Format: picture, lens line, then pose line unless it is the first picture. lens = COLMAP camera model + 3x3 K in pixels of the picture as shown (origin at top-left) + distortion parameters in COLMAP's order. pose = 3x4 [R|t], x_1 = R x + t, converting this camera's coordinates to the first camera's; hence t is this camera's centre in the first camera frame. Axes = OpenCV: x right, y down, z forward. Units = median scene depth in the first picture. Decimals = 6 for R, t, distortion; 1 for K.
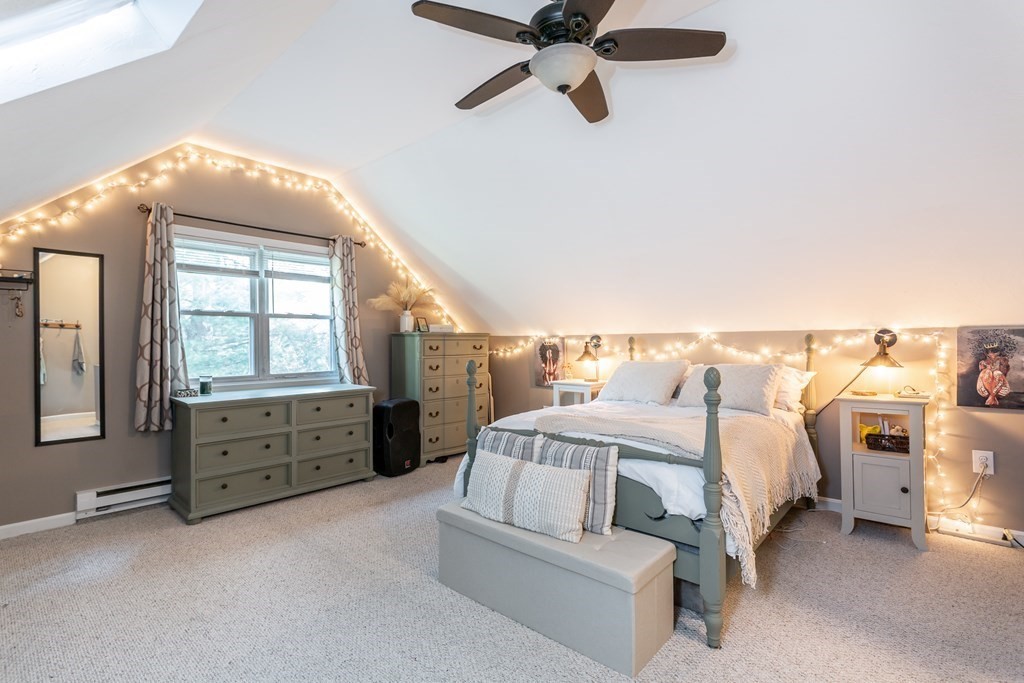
lens RADIAL K [[492.8, 0, 512.0], [0, 492.8, 341.5], [0, 0, 1]] dist [0.000146, 0.000123]
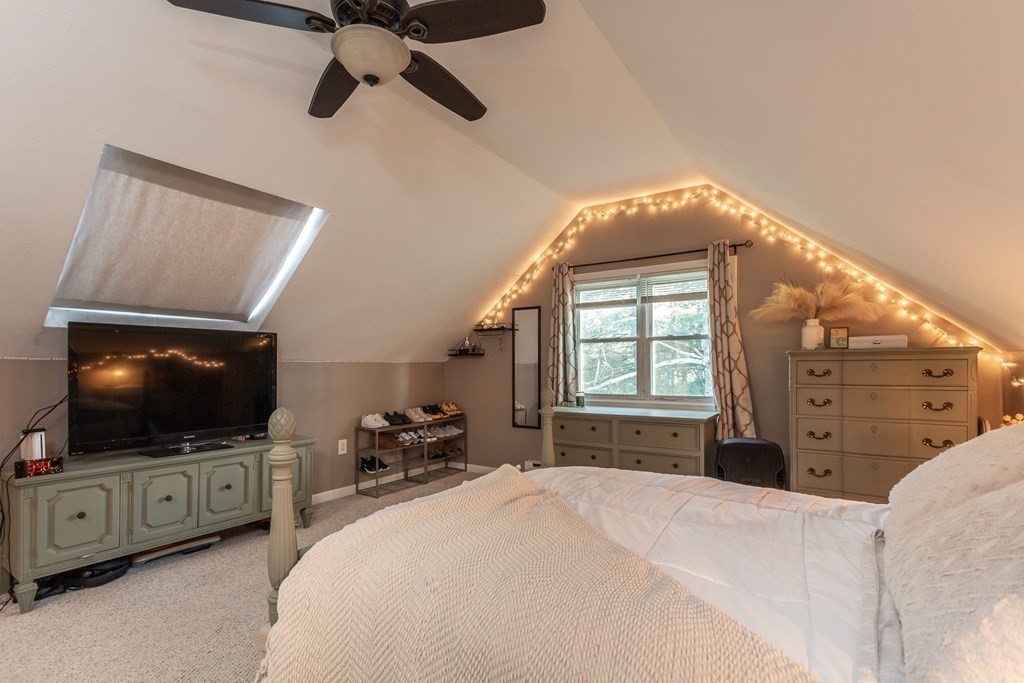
lens RADIAL K [[493.4, 0, 511.6], [0, 493.4, 364.8], [0, 0, 1]] dist [-0.000556, -0.000057]
pose [[0.133817, 0.001645, -0.991005, 0.518391], [0.005589, 0.999981, 0.002415, -0.001897], [0.990990, -0.005862, 0.133805, 0.577623]]
